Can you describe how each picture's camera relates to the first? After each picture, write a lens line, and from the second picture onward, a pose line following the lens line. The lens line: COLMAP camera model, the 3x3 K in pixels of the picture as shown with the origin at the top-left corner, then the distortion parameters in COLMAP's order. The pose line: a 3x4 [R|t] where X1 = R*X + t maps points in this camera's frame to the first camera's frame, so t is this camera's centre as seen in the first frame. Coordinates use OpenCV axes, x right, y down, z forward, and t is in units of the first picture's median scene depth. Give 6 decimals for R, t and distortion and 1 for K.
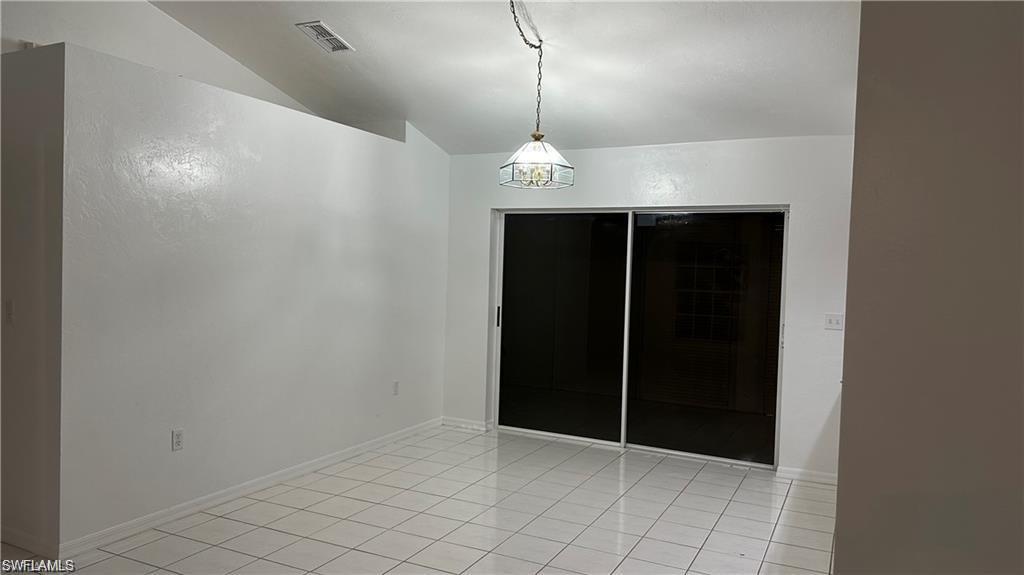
lens RADIAL K [[726.3, 0, 489.4], [0, 726.3, 285.7], [0, 0, 1]] dist [0.041008, -0.000211]
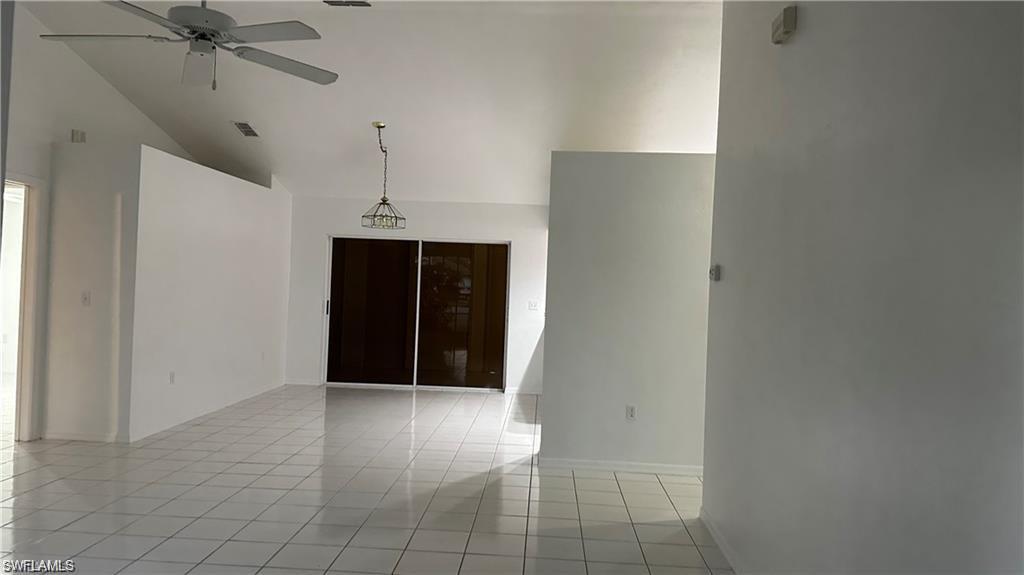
lens RADIAL K [[726.3, 0, 489.4], [0, 726.3, 285.7], [0, 0, 1]] dist [0.041008, -0.000211]
pose [[0.924712, 0.006790, 0.380607, -0.273618], [-0.006195, 0.999977, -0.002788, 0.000195], [-0.380617, 0.000220, 0.924733, -0.538595]]
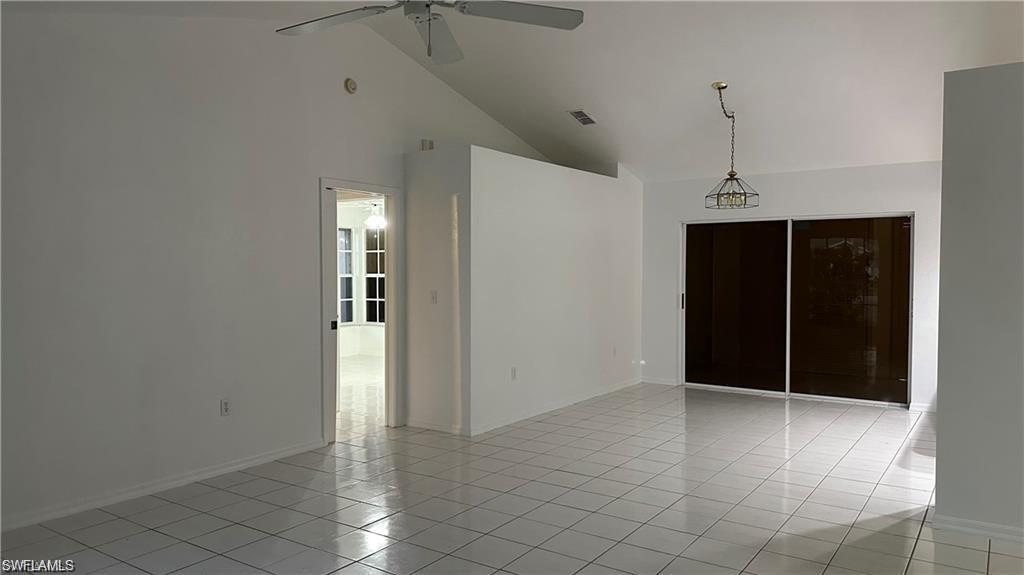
lens RADIAL K [[707.1, 0, 512.0], [0, 707.1, 287.5], [0, 0, 1]] dist [0.142122, -0.161910]
pose [[0.989520, -0.023180, -0.142522, -0.125386], [0.024348, 0.999683, 0.006452, 0.000911], [0.142327, -0.009854, 0.989771, -0.388056]]
